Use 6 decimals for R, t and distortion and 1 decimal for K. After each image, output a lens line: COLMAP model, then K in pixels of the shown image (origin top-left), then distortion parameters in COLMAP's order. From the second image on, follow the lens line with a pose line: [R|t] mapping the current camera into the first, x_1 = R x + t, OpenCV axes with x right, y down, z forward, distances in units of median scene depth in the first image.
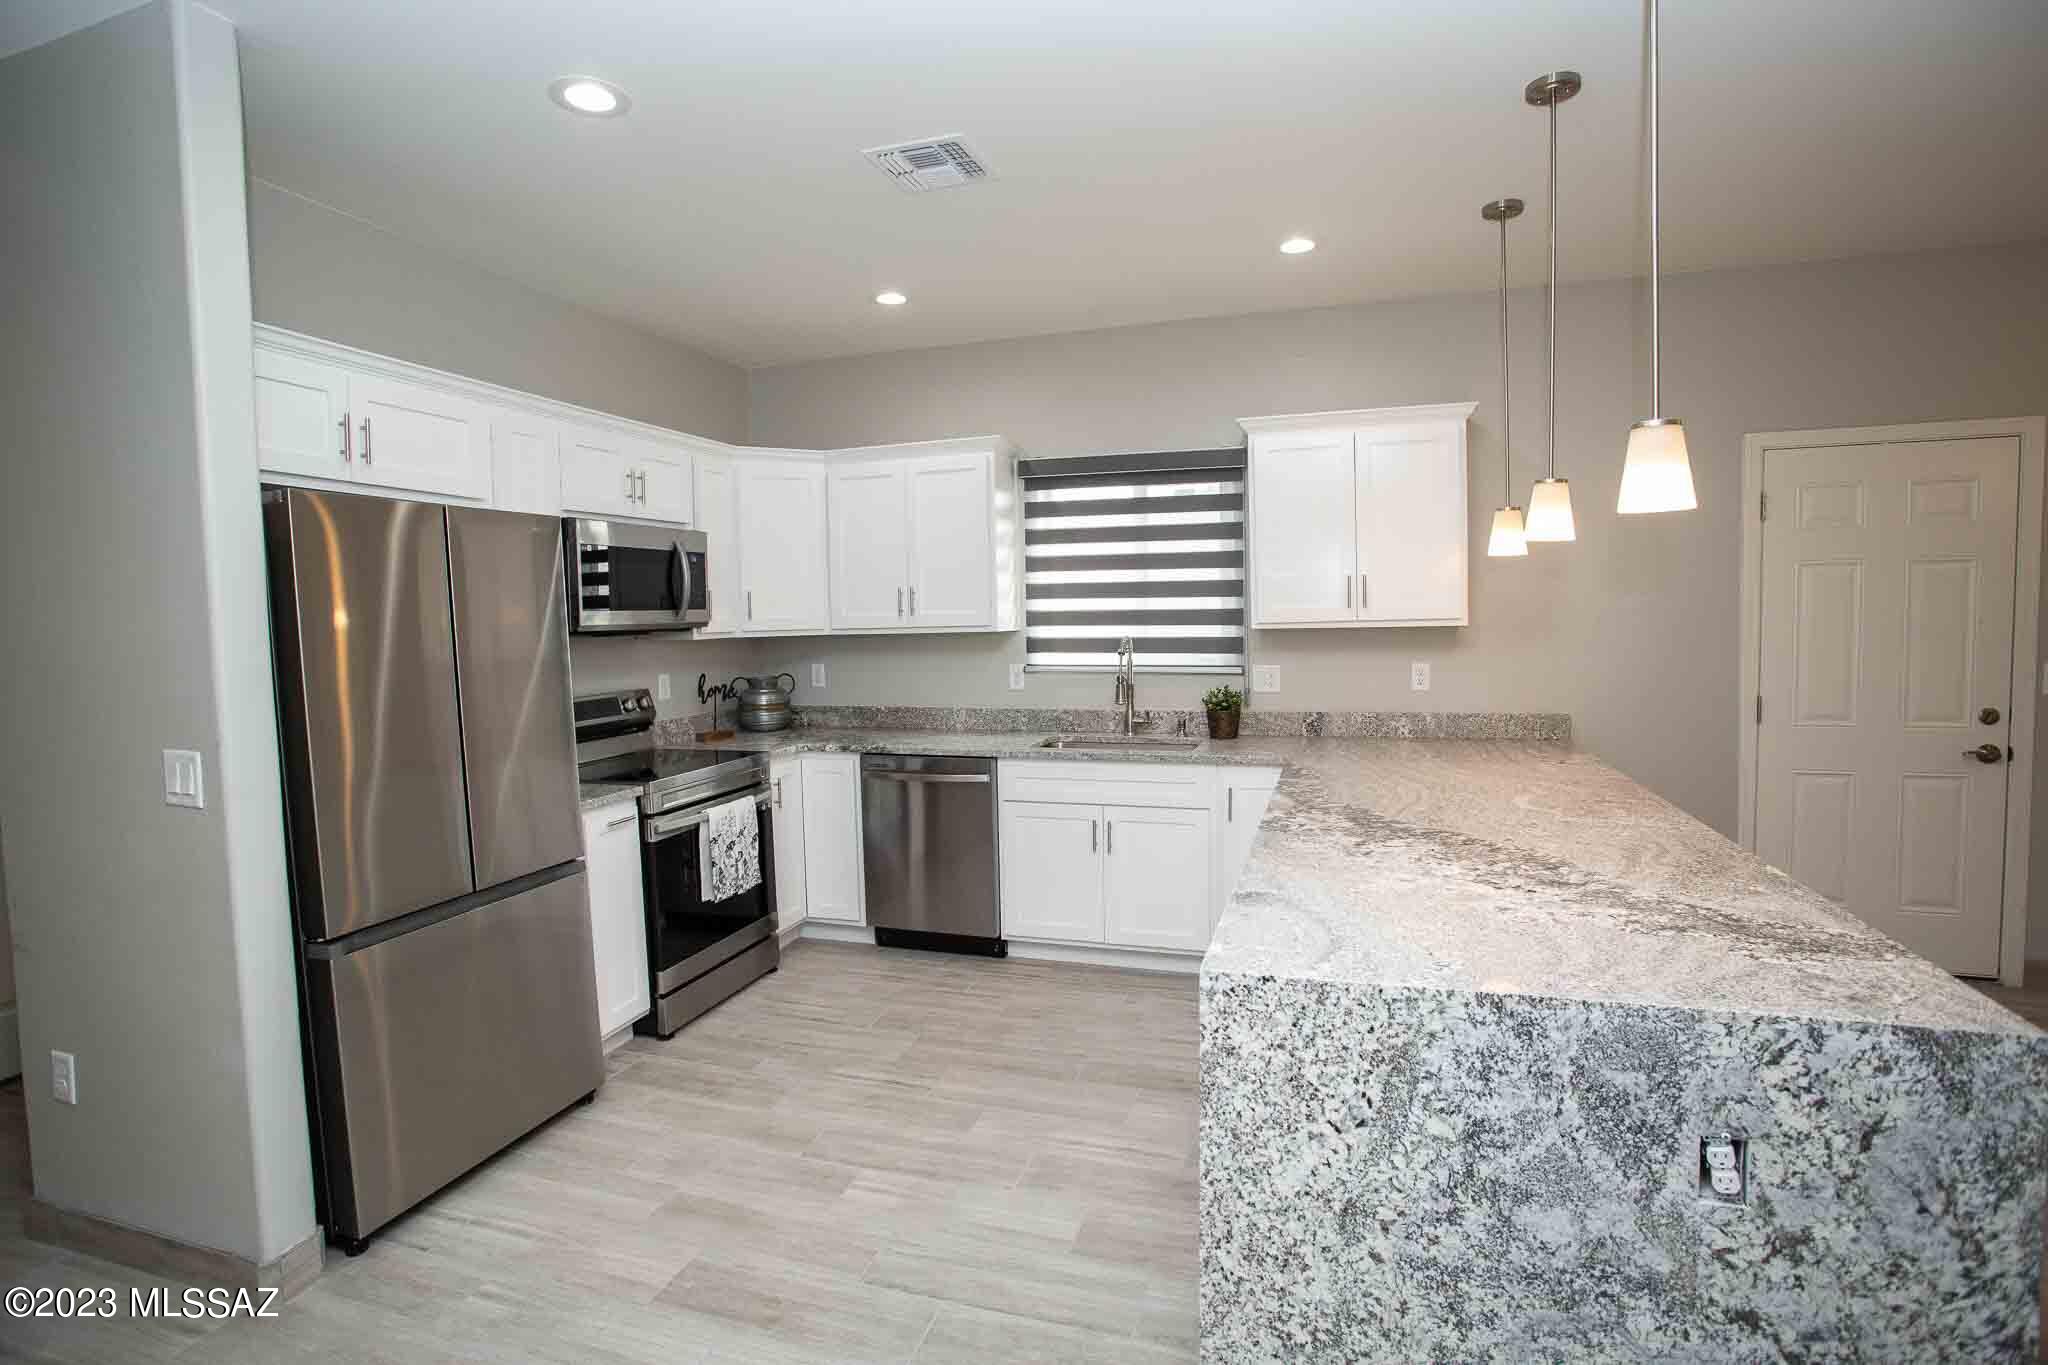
lens RADIAL K [[996.5, 0, 1029.9], [0, 996.5, 671.0], [0, 0, 1]] dist [-0.069987, 0.028510]
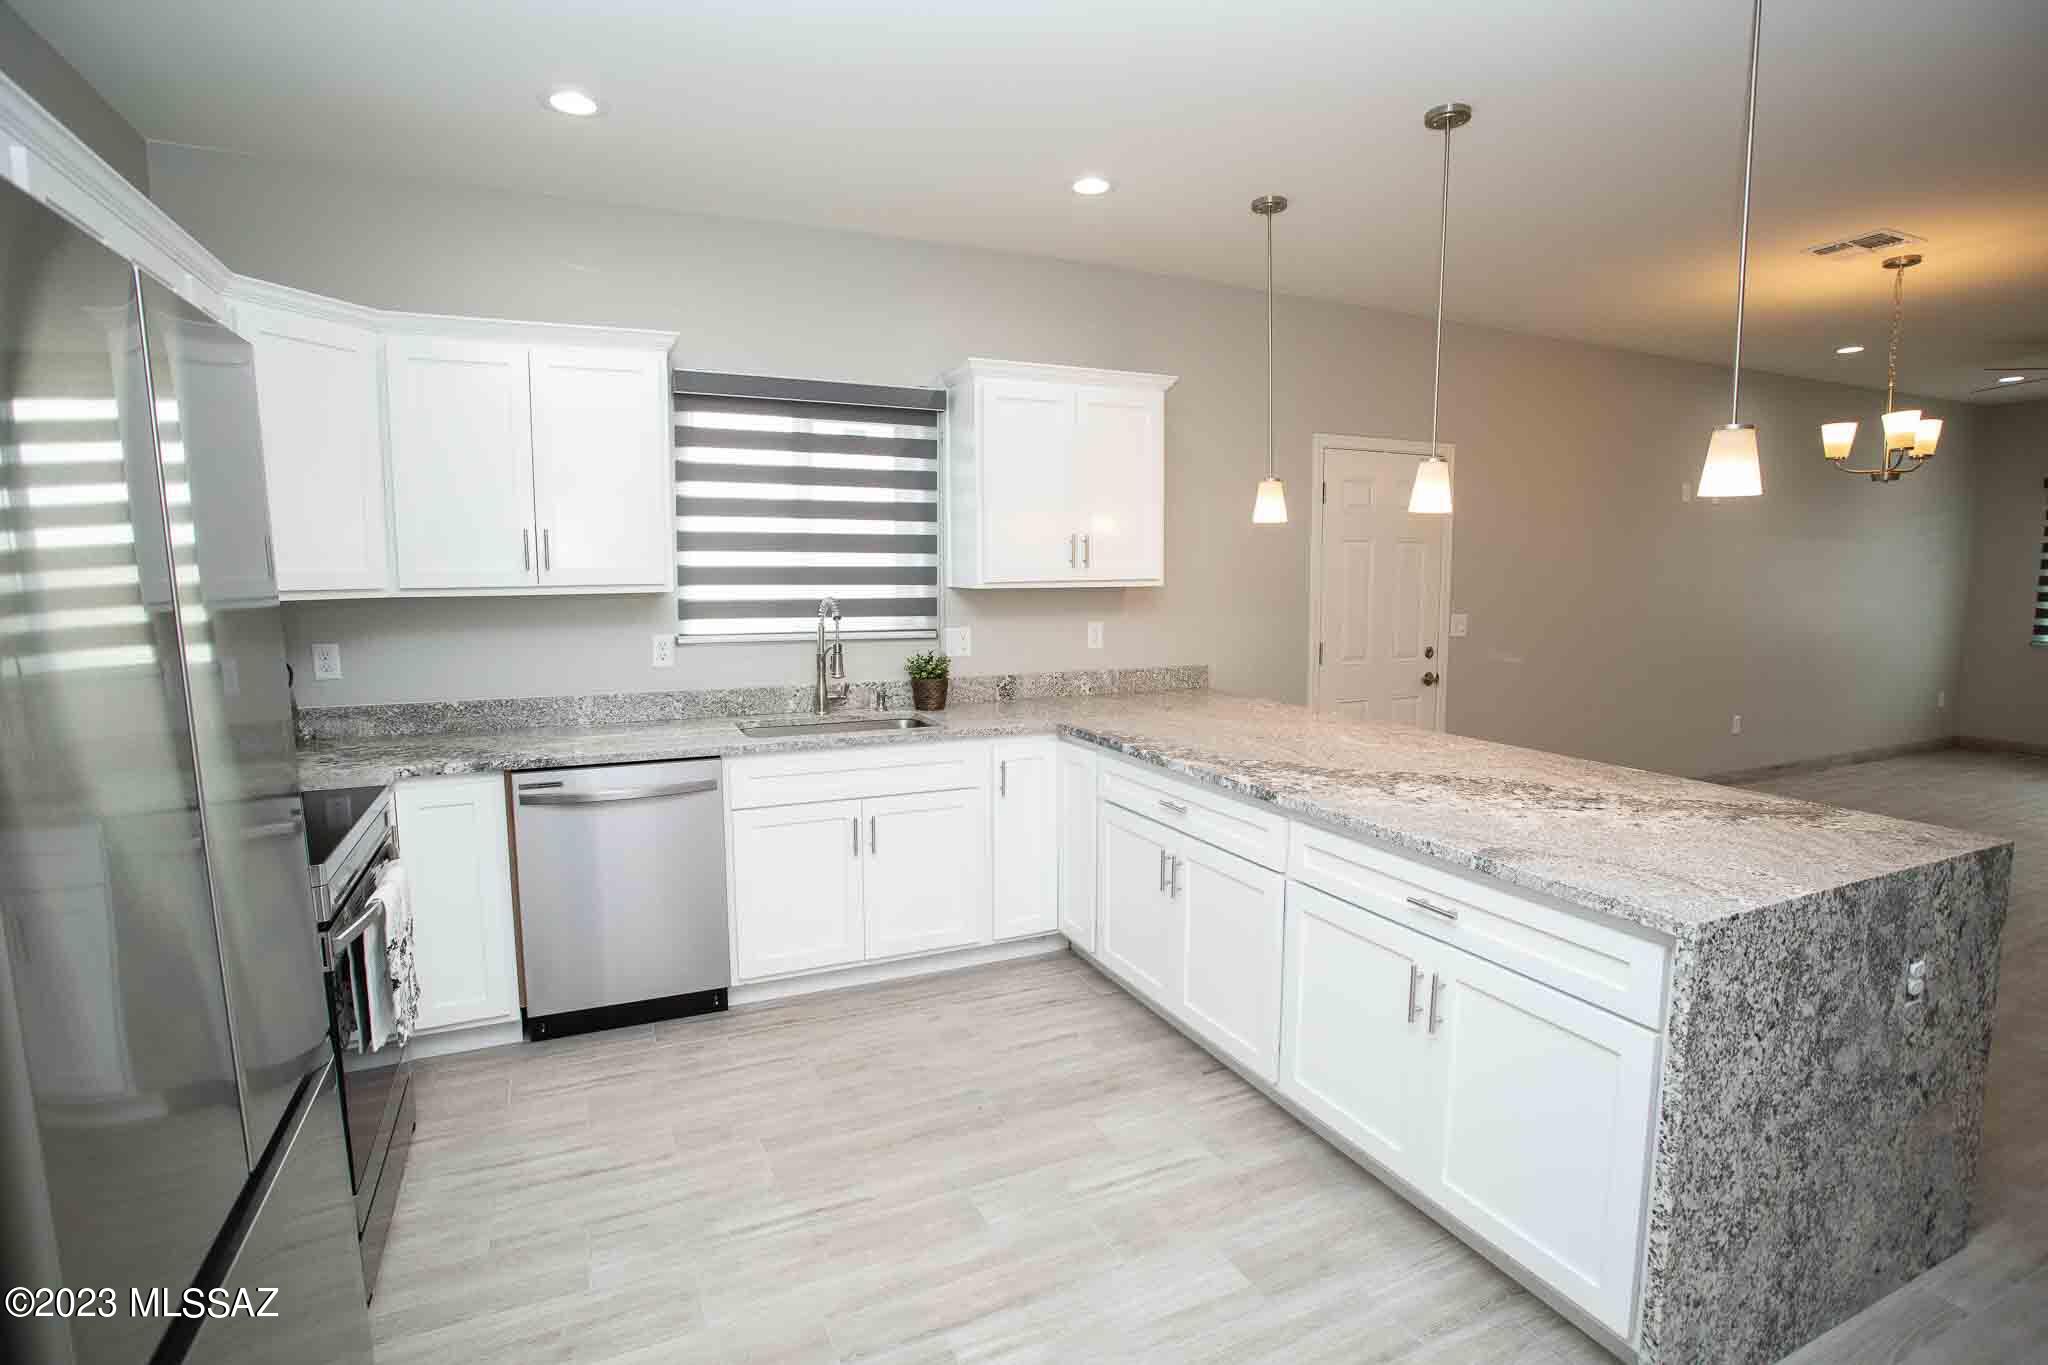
lens RADIAL K [[996.5, 0, 1029.9], [0, 996.5, 671.0], [0, 0, 1]] dist [-0.069987, 0.028510]
pose [[0.736690, -0.050694, 0.674328, -0.409661], [0.026753, 0.998590, 0.045845, -0.007797], [-0.675701, -0.015733, 0.737008, 0.309437]]
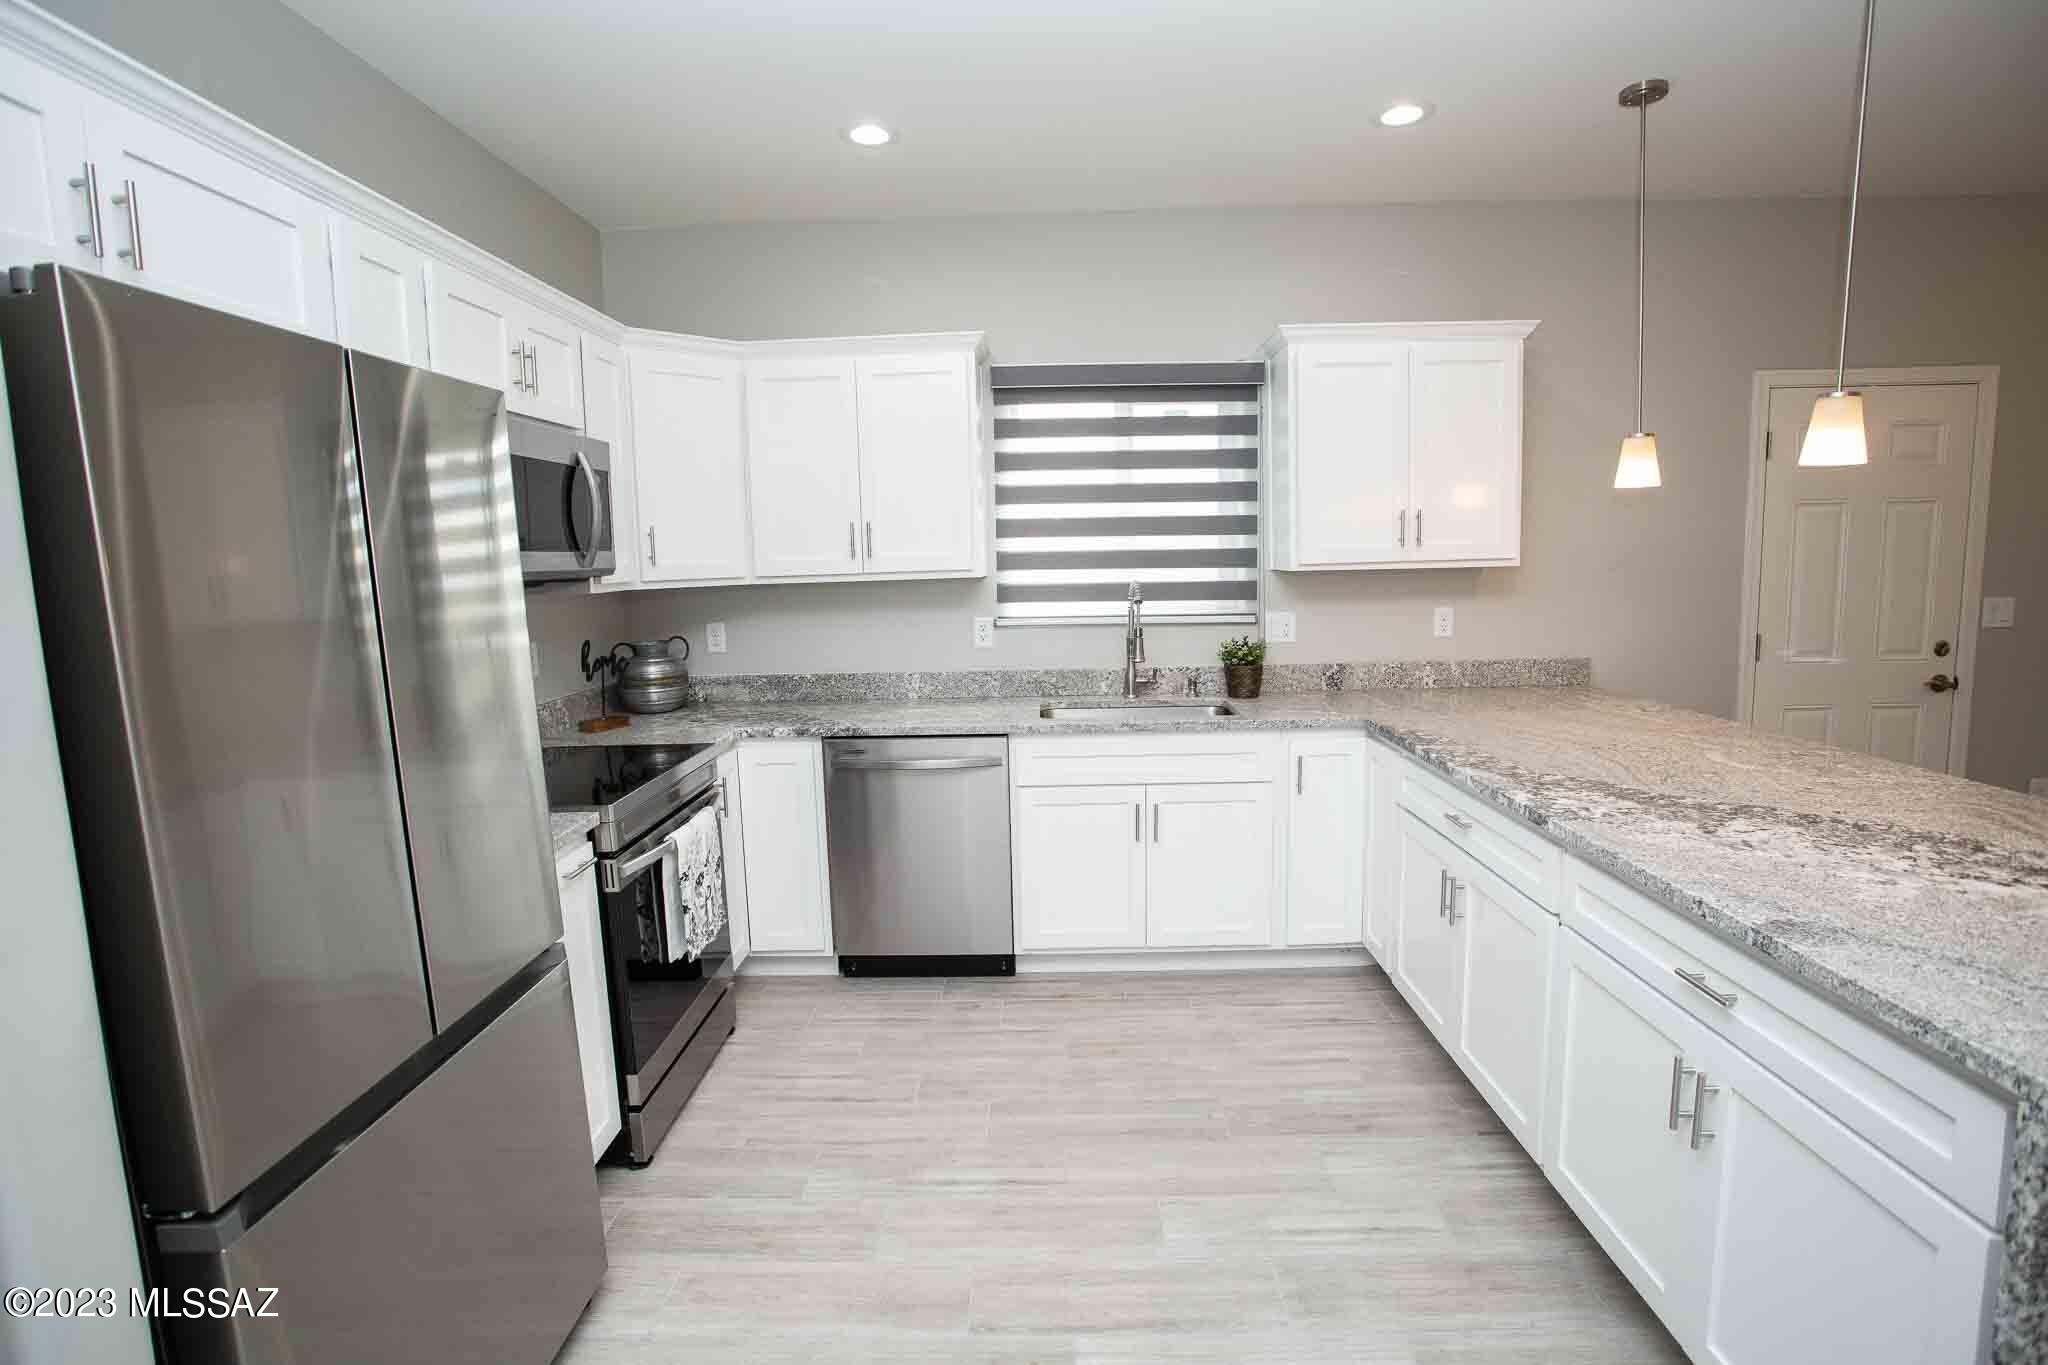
lens RADIAL K [[996.5, 0, 1029.9], [0, 996.5, 671.0], [0, 0, 1]] dist [-0.069987, 0.028510]
pose [[0.958968, -0.036950, 0.281095, -0.267965], [0.022426, 0.998250, 0.054712, -0.008435], [-0.282625, -0.046163, 0.958119, 0.251923]]
